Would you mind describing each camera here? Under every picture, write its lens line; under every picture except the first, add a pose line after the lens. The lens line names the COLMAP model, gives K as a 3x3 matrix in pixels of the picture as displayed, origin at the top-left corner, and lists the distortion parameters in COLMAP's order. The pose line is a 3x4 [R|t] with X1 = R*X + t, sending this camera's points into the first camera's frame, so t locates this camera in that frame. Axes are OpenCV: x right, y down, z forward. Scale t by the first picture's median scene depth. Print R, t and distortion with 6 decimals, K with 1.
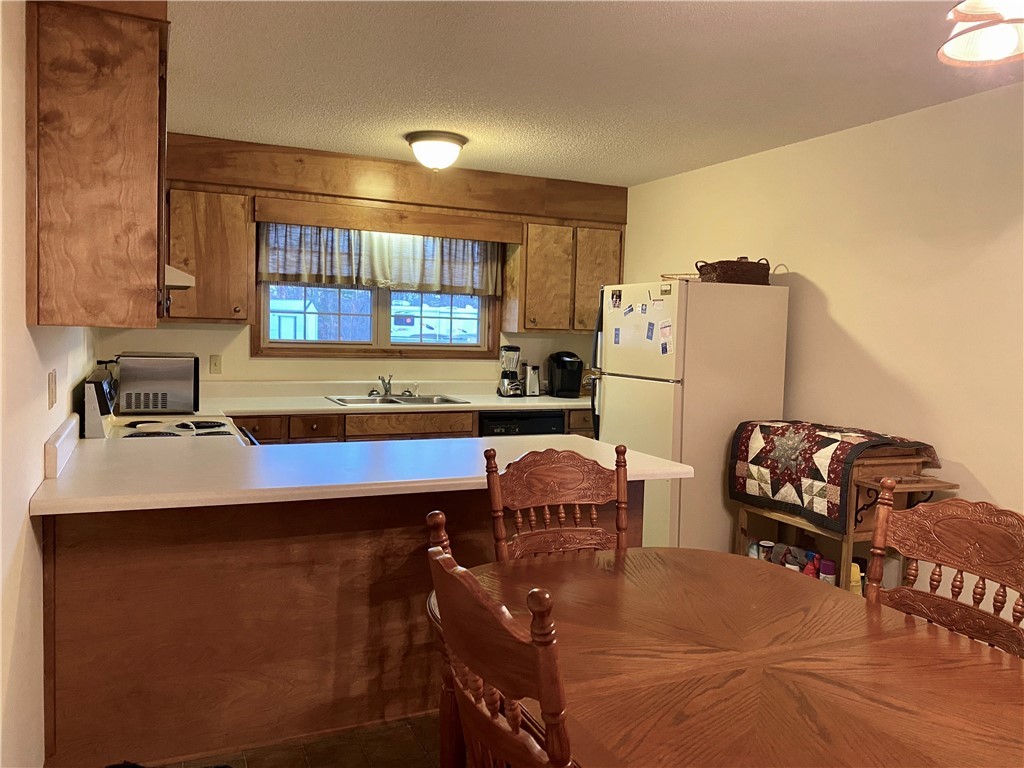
lens RADIAL K [[781.8, 0, 512.0], [0, 781.8, 384.0], [0, 0, 1]] dist [0.046282, -0.054334]
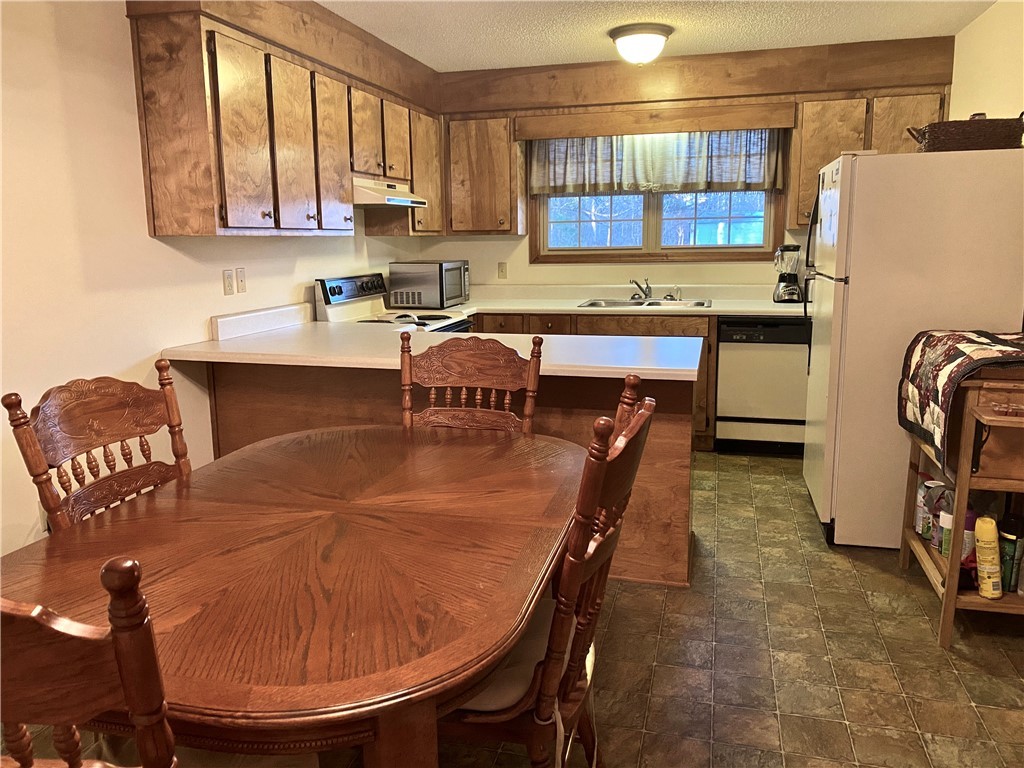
lens RADIAL K [[781.0, 0, 512.0], [0, 781.0, 384.0], [0, 0, 1]] dist [0.097871, -0.154670]
pose [[0.771585, 0.078415, -0.631275, 0.398378], [-0.009742, 0.993713, 0.111529, 0.013863], [0.636052, -0.079904, 0.767498, 0.099122]]
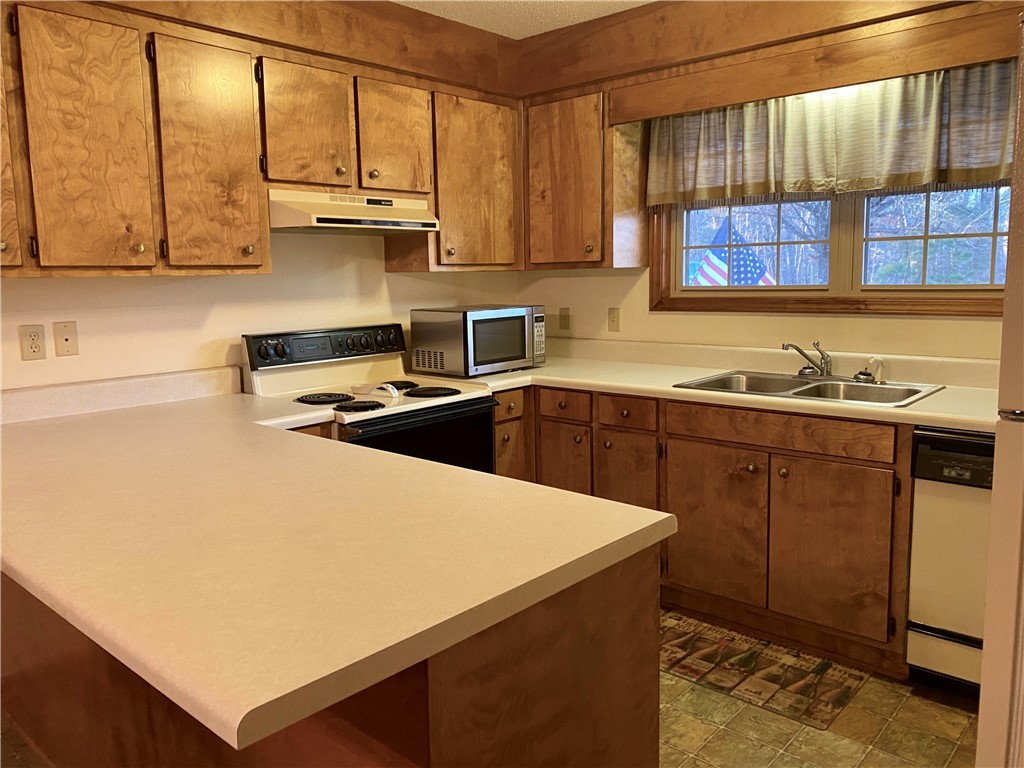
lens RADIAL K [[781.8, 0, 512.0], [0, 781.8, 384.0], [0, 0, 1]] dist [0.046282, -0.054334]
pose [[0.397142, 0.093982, -0.912932, 0.321750], [-0.034871, 0.995570, 0.087319, -0.026426], [0.917094, -0.002843, 0.398660, 0.604877]]
